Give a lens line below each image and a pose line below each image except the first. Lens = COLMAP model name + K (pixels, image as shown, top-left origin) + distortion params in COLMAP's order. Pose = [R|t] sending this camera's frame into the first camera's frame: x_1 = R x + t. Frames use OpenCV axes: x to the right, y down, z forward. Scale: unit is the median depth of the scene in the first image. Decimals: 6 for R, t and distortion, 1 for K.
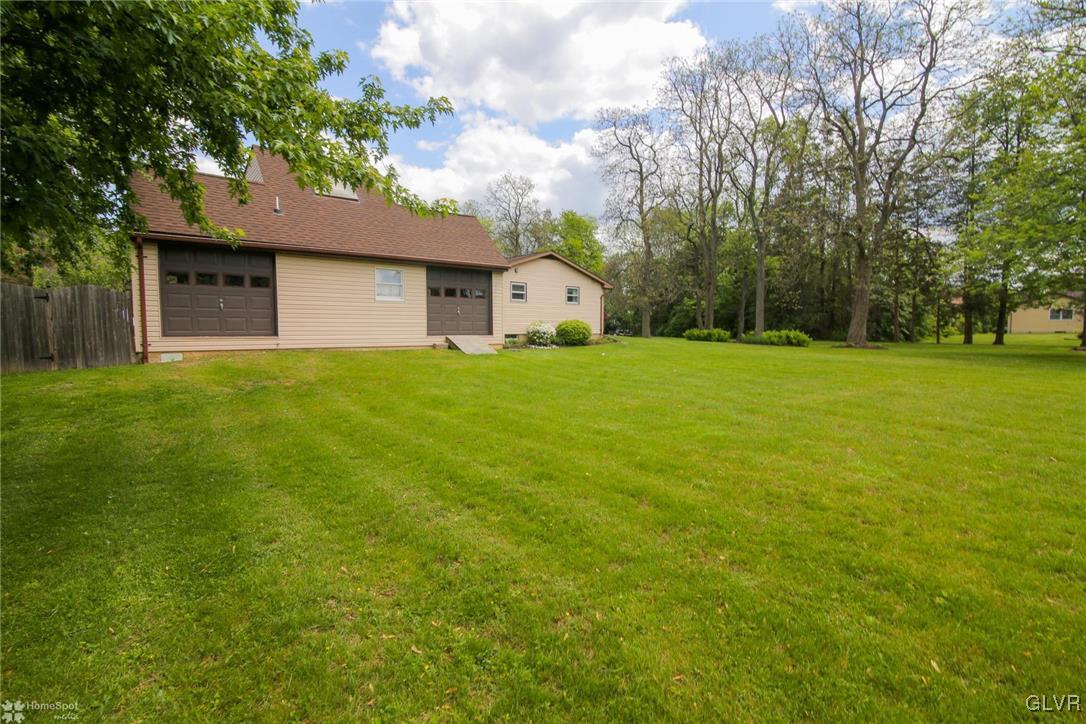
lens RADIAL K [[496.7, 0, 543.0], [0, 496.7, 362.0], [0, 0, 1]] dist [-0.010327, -0.000179]
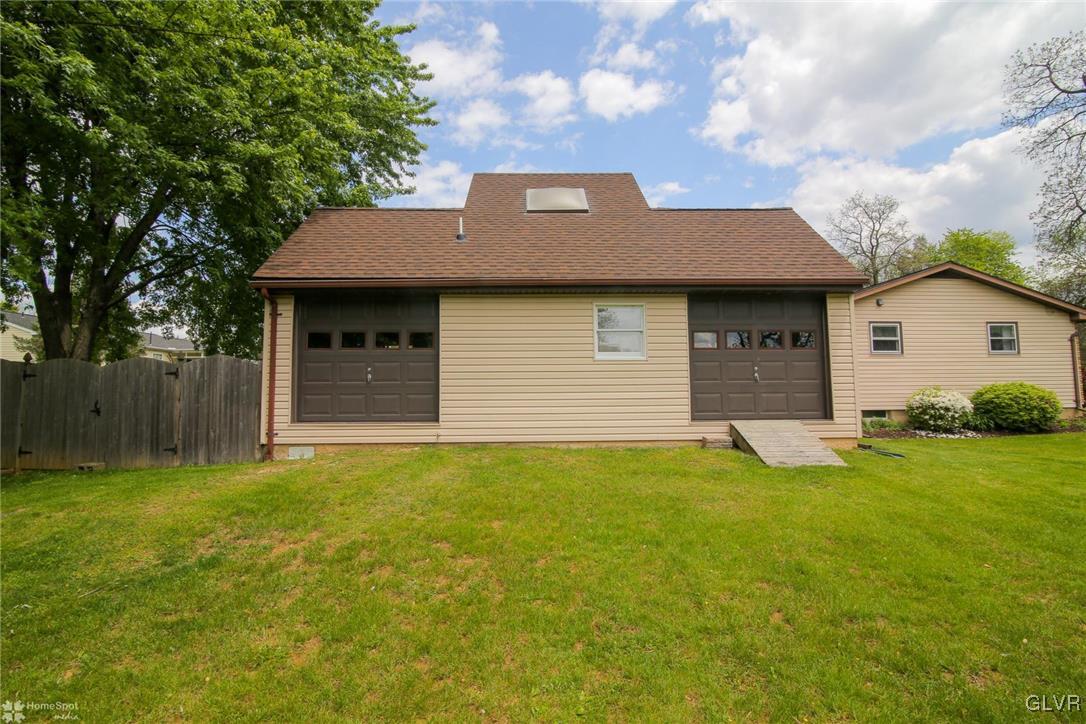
lens RADIAL K [[496.7, 0, 543.0], [0, 496.7, 362.0], [0, 0, 1]] dist [-0.010327, -0.000179]
pose [[0.797093, -0.045032, -0.602175, -0.030145], [-0.032735, 0.992527, -0.117556, -0.042871], [0.602969, 0.113415, 0.789662, 0.415918]]
